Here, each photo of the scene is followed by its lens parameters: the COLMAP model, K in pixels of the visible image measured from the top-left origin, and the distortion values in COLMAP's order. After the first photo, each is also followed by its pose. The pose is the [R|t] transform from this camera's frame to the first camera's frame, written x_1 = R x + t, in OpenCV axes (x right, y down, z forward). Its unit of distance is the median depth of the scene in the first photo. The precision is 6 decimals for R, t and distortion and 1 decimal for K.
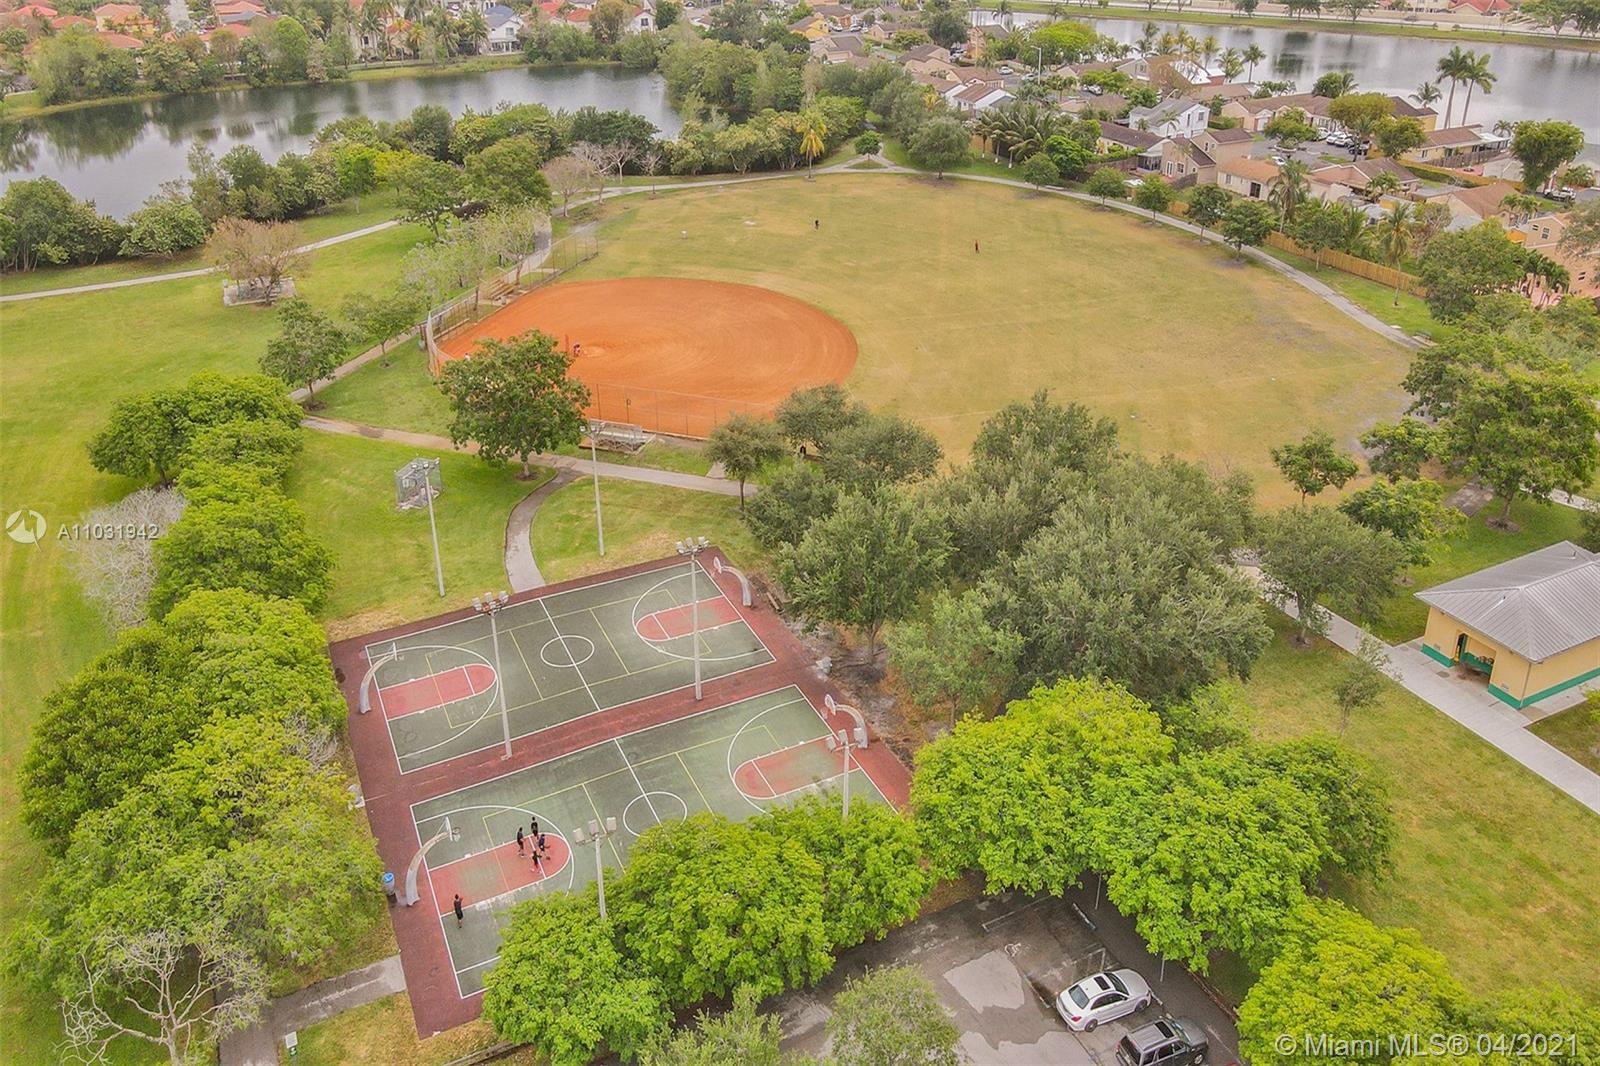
lens RADIAL K [[1242.6, 0, 804.2], [0, 1242.6, 456.2], [0, 0, 1]] dist [0.005746, 0.015604]
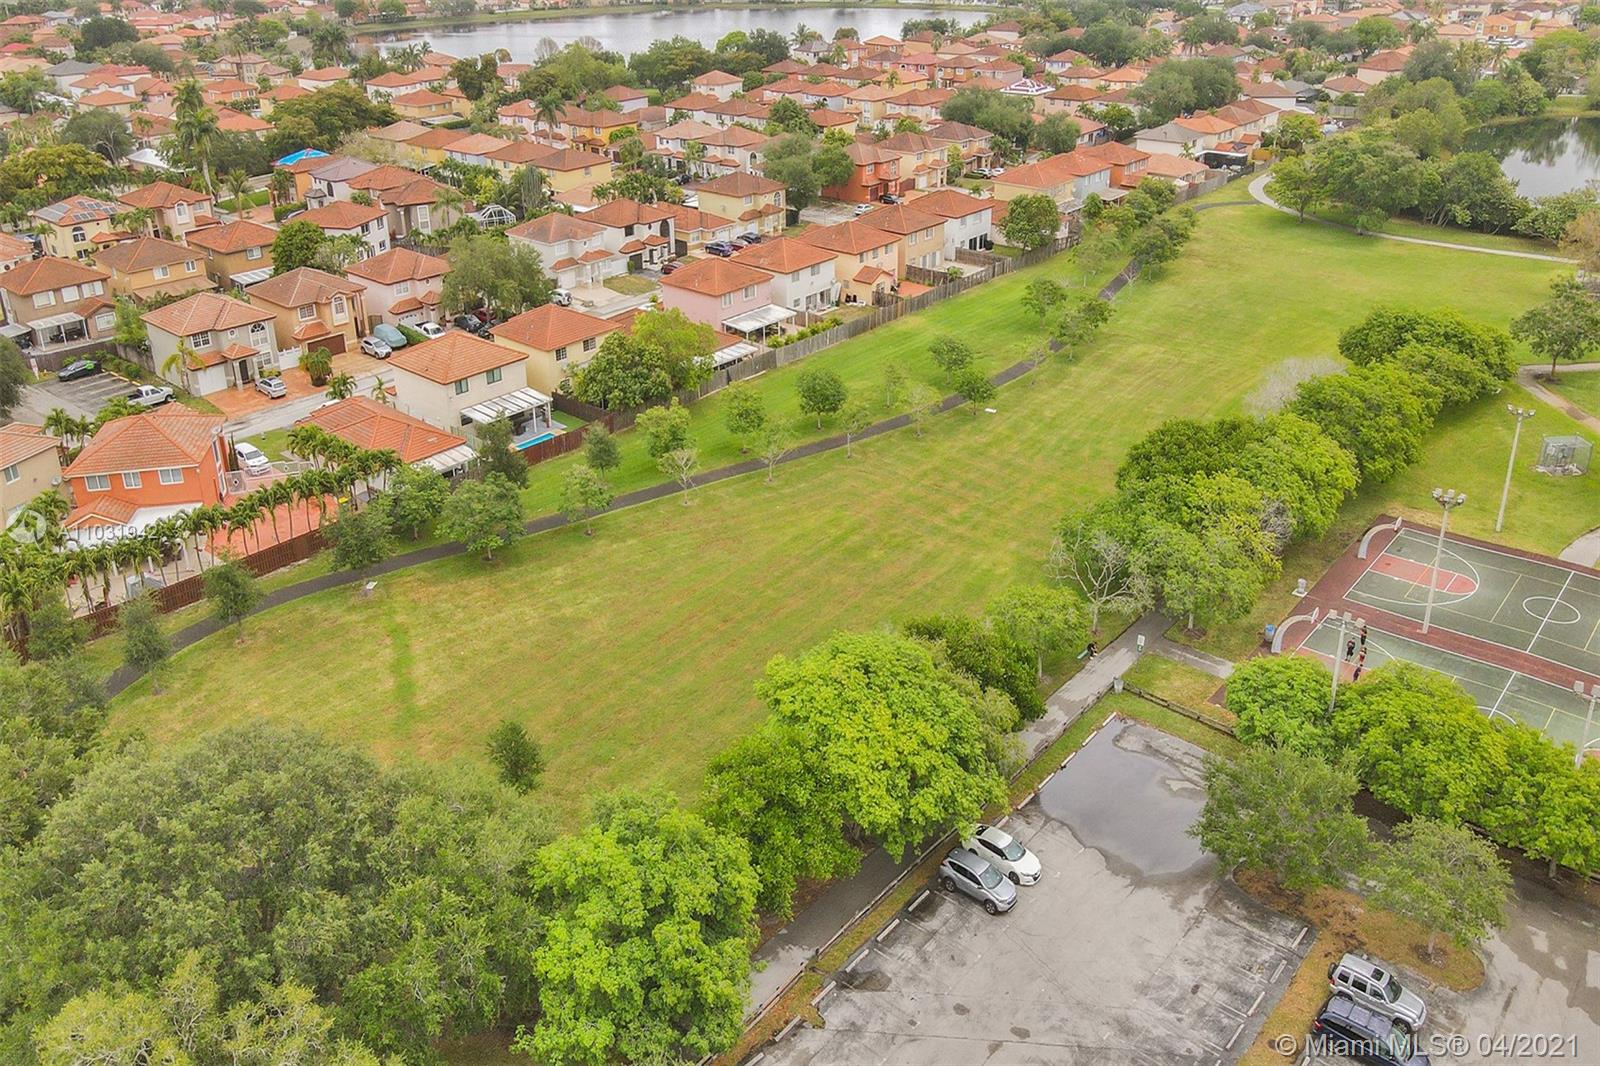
lens RADIAL K [[1242.6, 0, 804.2], [0, 1242.6, 456.2], [0, 0, 1]] dist [0.005746, 0.015604]
pose [[0.402601, 0.371881, -0.836431, 0.388925], [-0.382312, 0.898557, 0.215483, 0.047210], [0.831715, 0.233024, 0.503935, -0.123035]]
